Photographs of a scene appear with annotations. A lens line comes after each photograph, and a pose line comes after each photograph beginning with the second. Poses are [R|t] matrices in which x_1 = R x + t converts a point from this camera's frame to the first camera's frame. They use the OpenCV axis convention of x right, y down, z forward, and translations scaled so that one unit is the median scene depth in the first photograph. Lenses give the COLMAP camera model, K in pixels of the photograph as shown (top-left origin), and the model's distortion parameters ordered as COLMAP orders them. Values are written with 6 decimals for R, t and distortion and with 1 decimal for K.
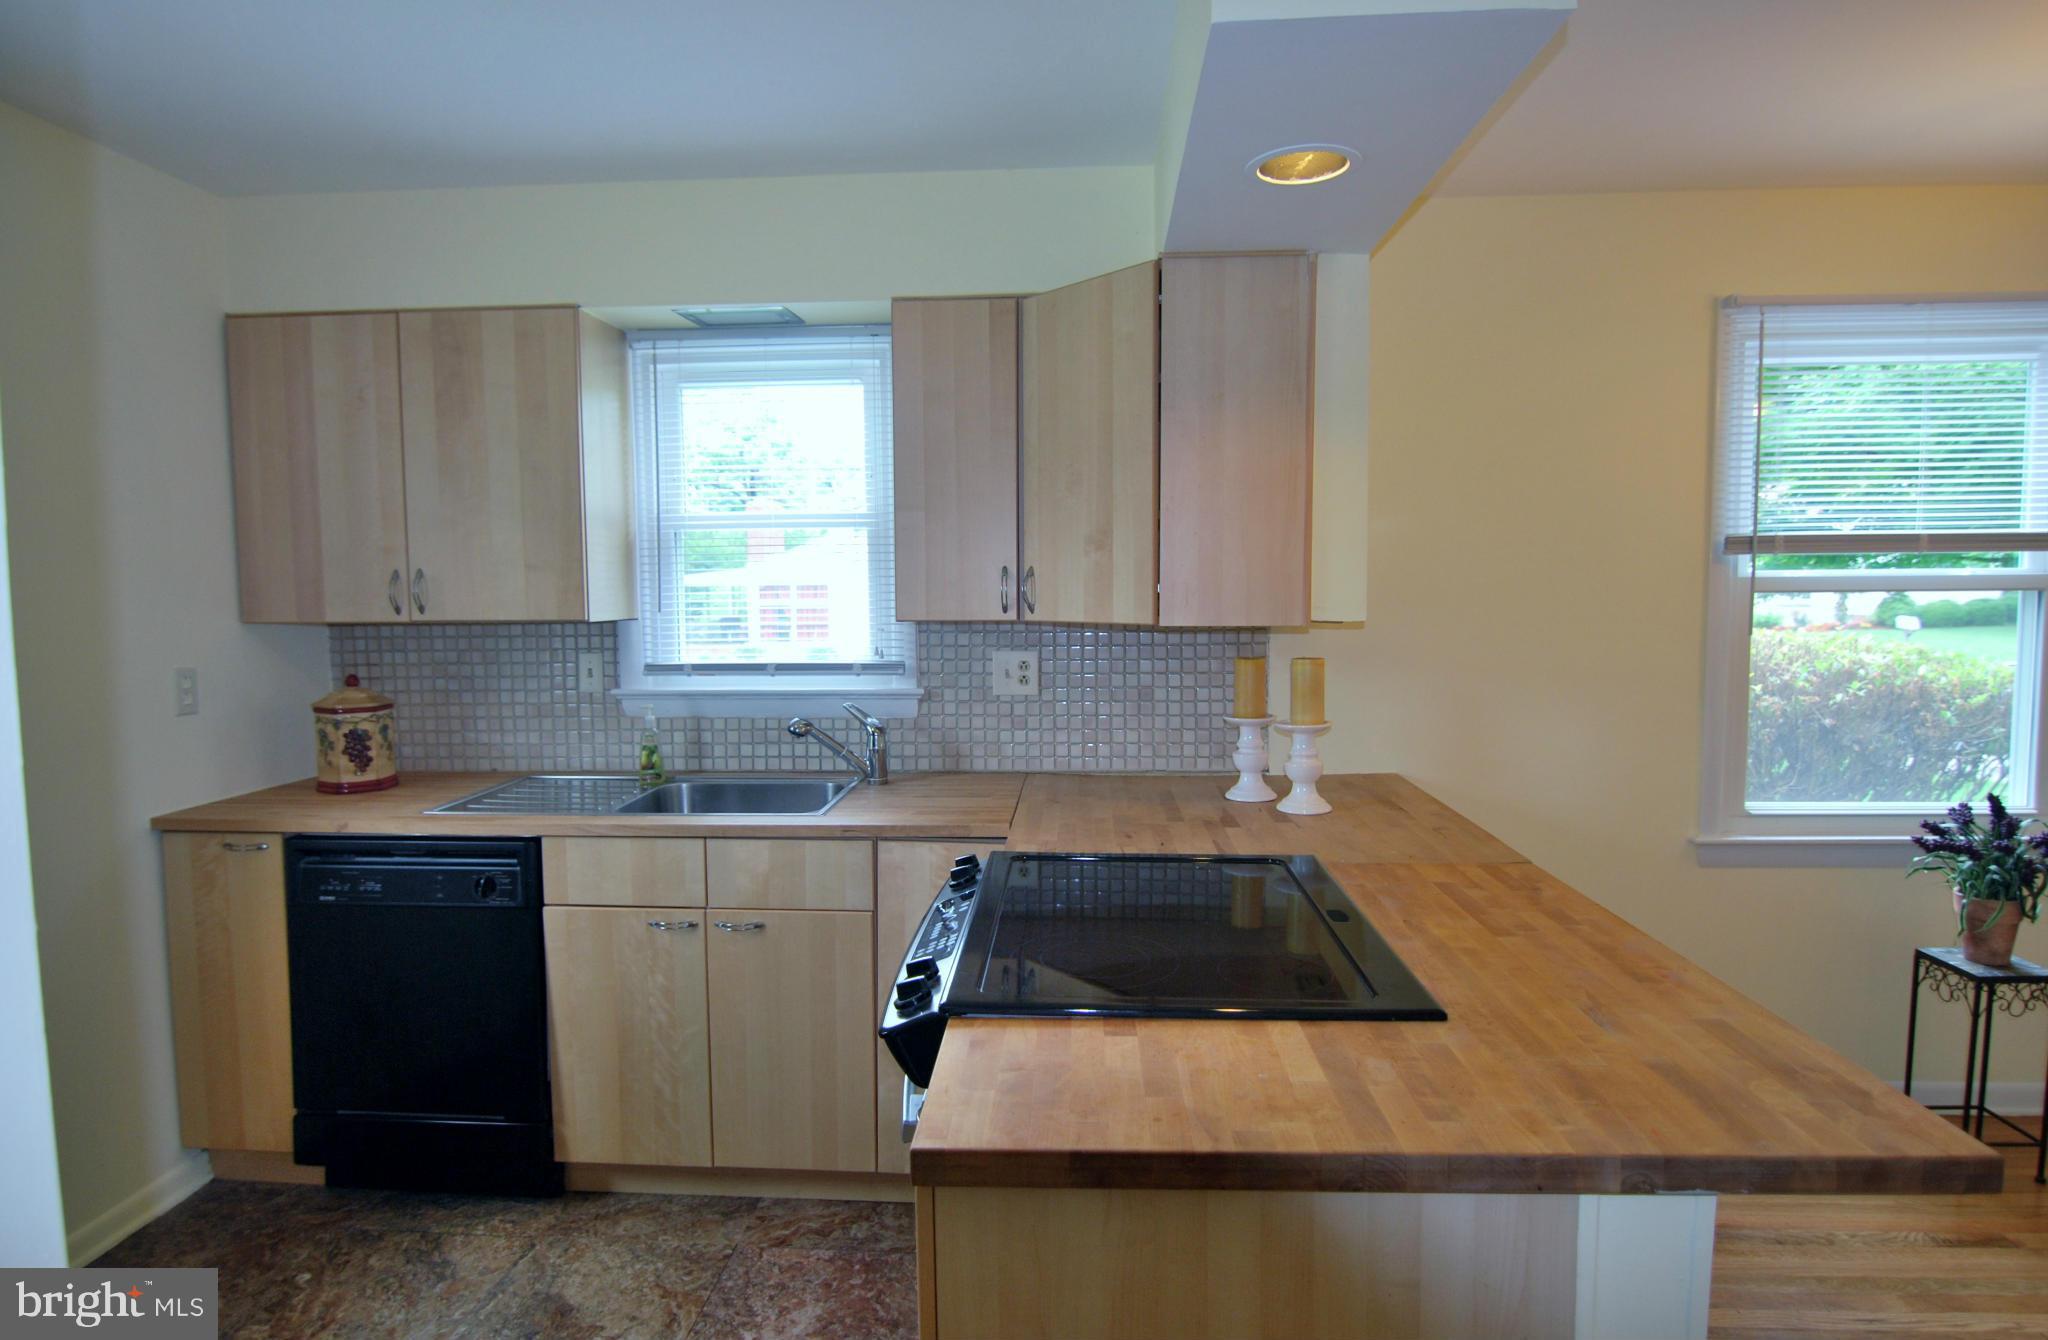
lens RADIAL K [[1136.1, 0, 1024.2], [0, 1136.1, 673.4], [0, 0, 1]] dist [-0.011105, -0.003730]
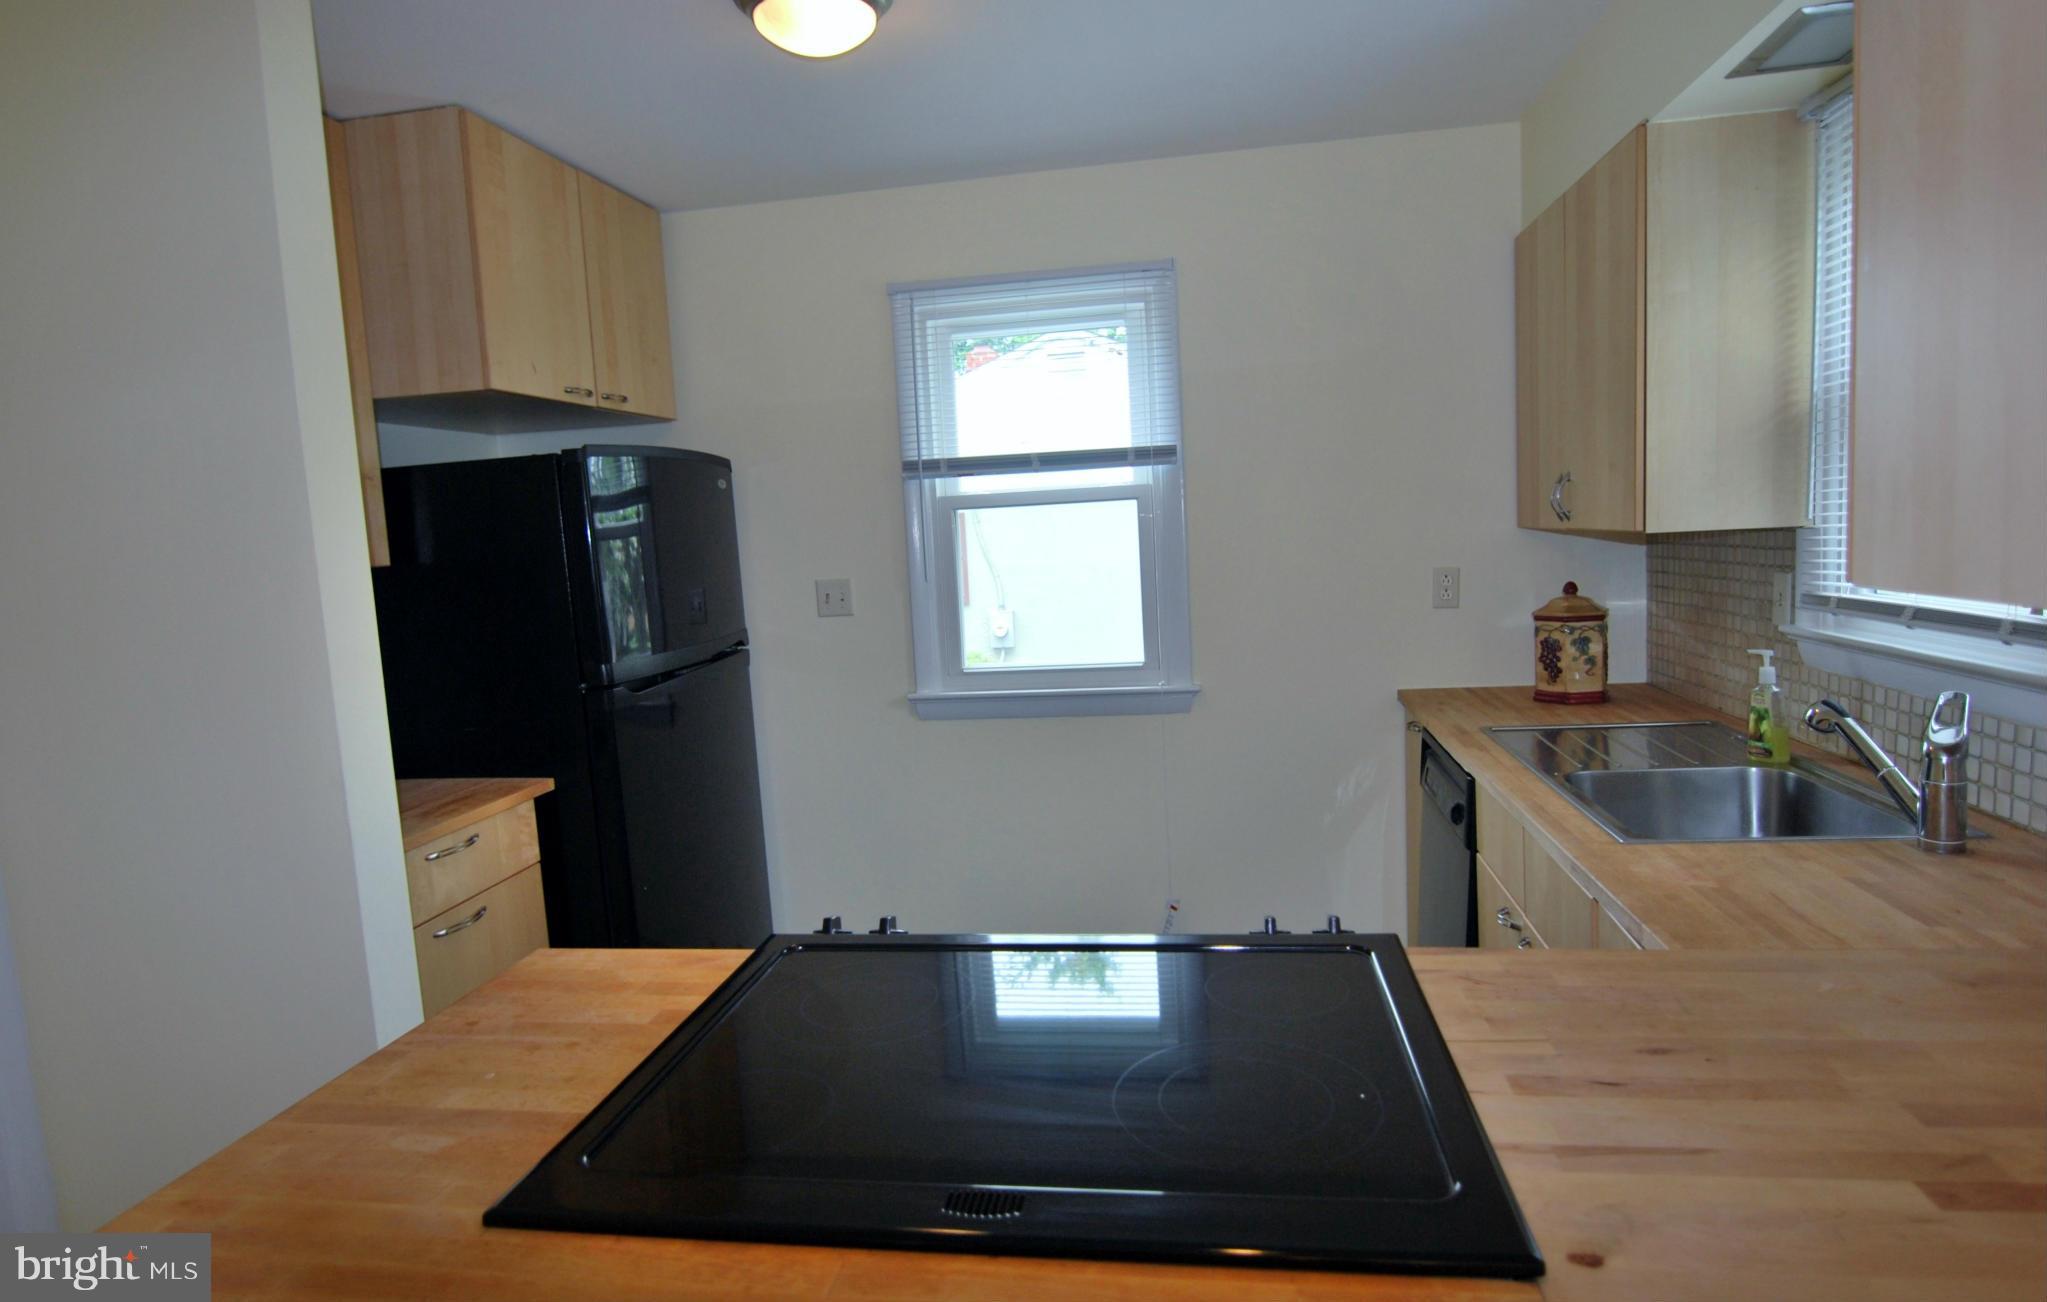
lens RADIAL K [[1165.5, 0, 1008.5], [0, 1165.5, 644.0], [0, 0, 1]] dist [-0.005046, -0.002174]
pose [[-0.106720, 0.115273, -0.987584, 0.453804], [-0.024375, 0.992655, 0.118498, -0.053100], [0.993990, 0.036718, -0.103126, 0.638429]]
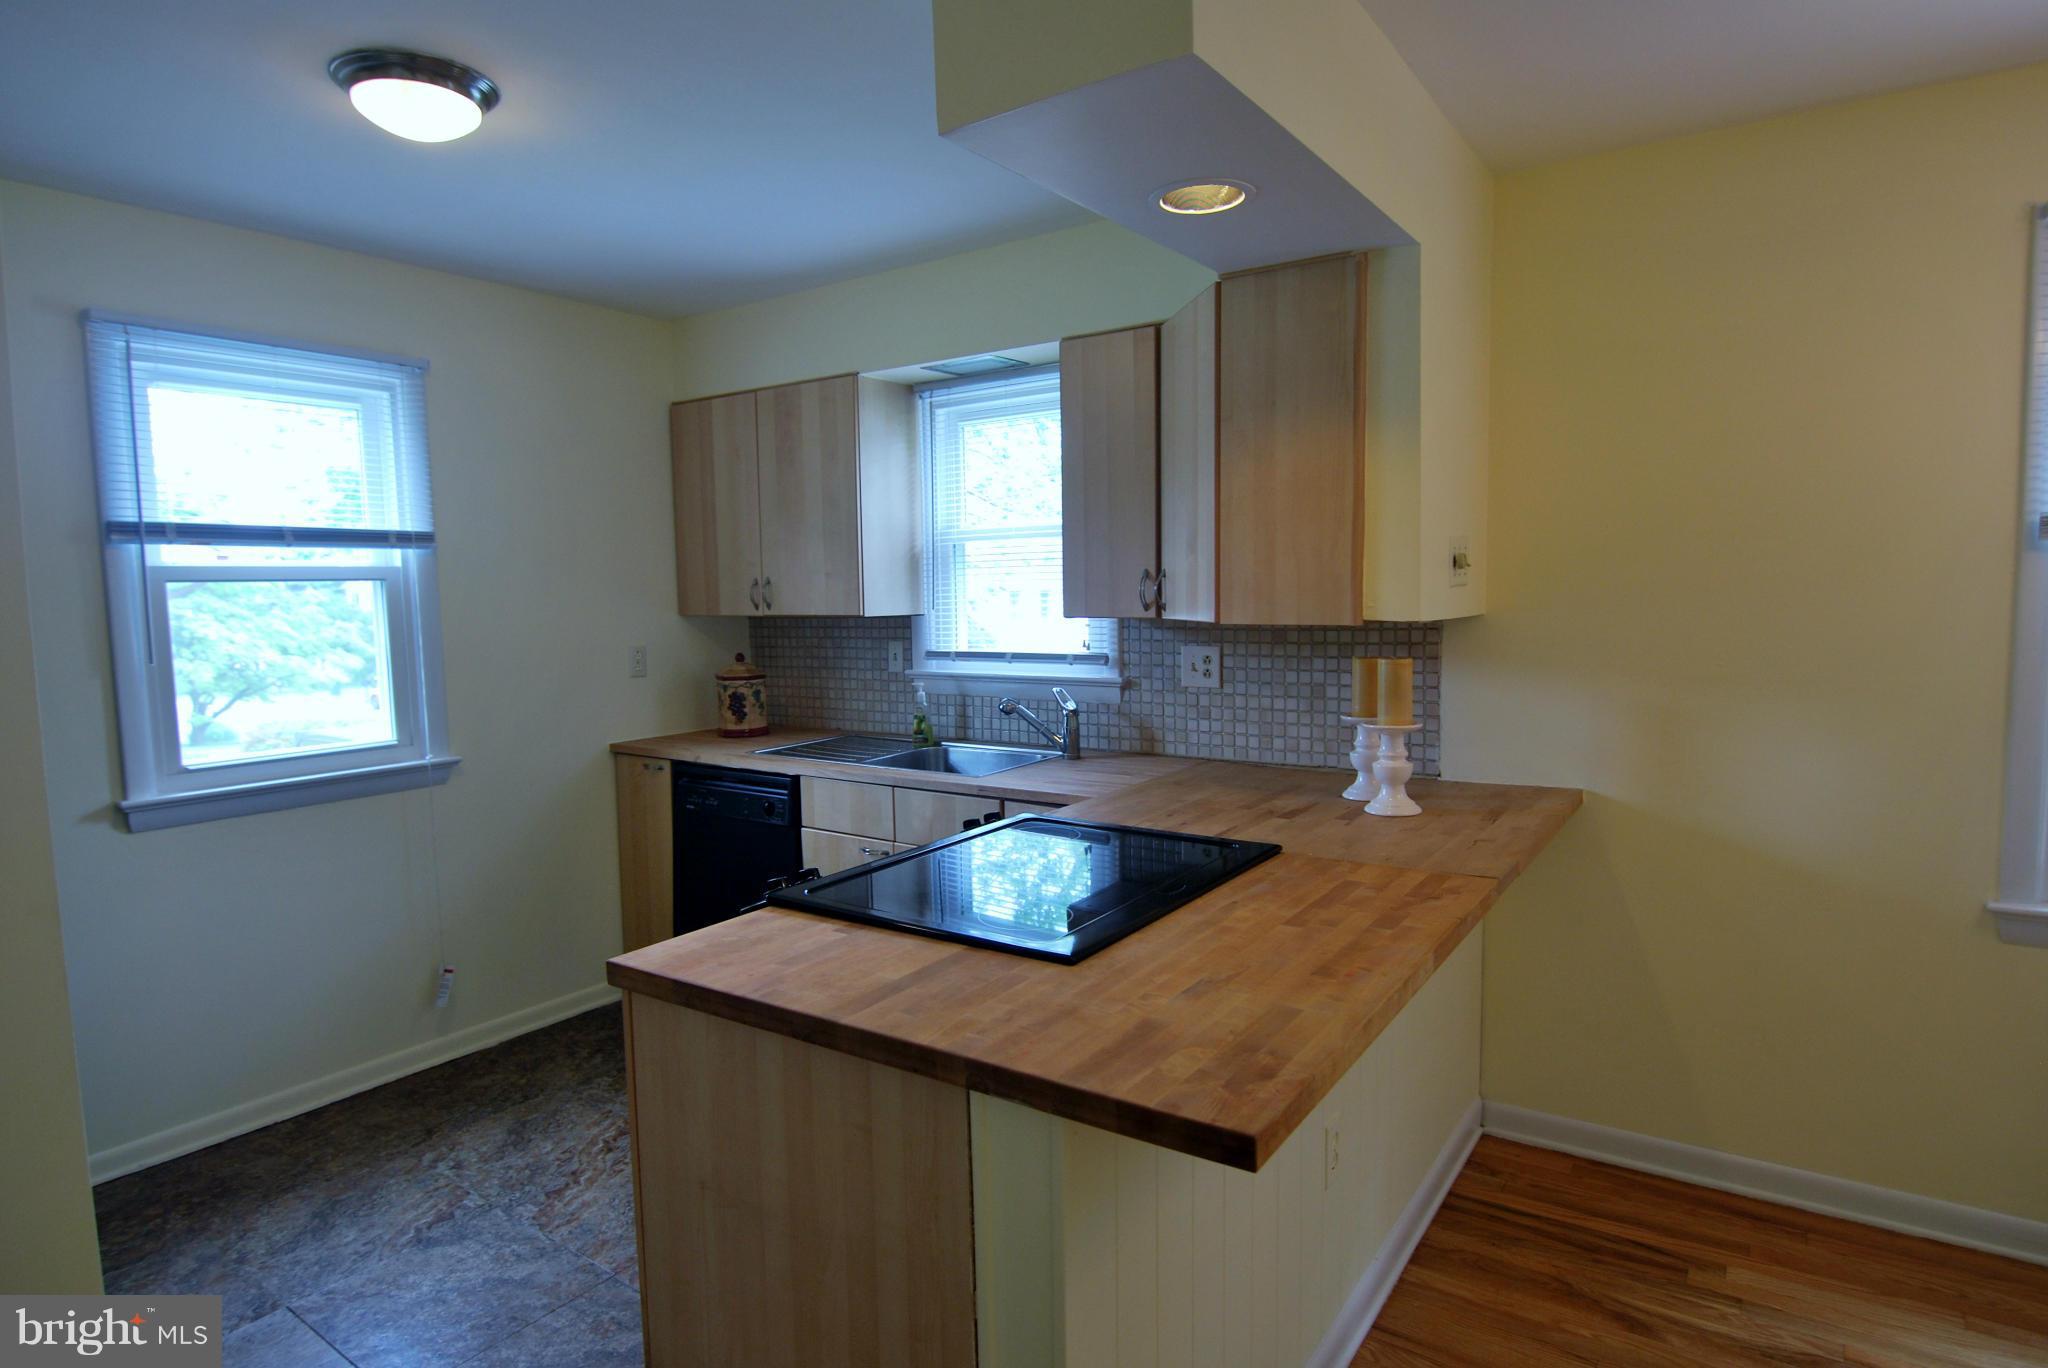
lens RADIAL K [[1119.3, 0, 1026.2], [0, 1119.3, 690.2], [0, 0, 1]] dist [-0.005174, -0.004184]
pose [[0.856266, 0.041188, -0.514890, 0.428334], [-0.031652, 0.999126, 0.027286, -0.002208], [0.515564, -0.007066, 0.856822, -0.001023]]
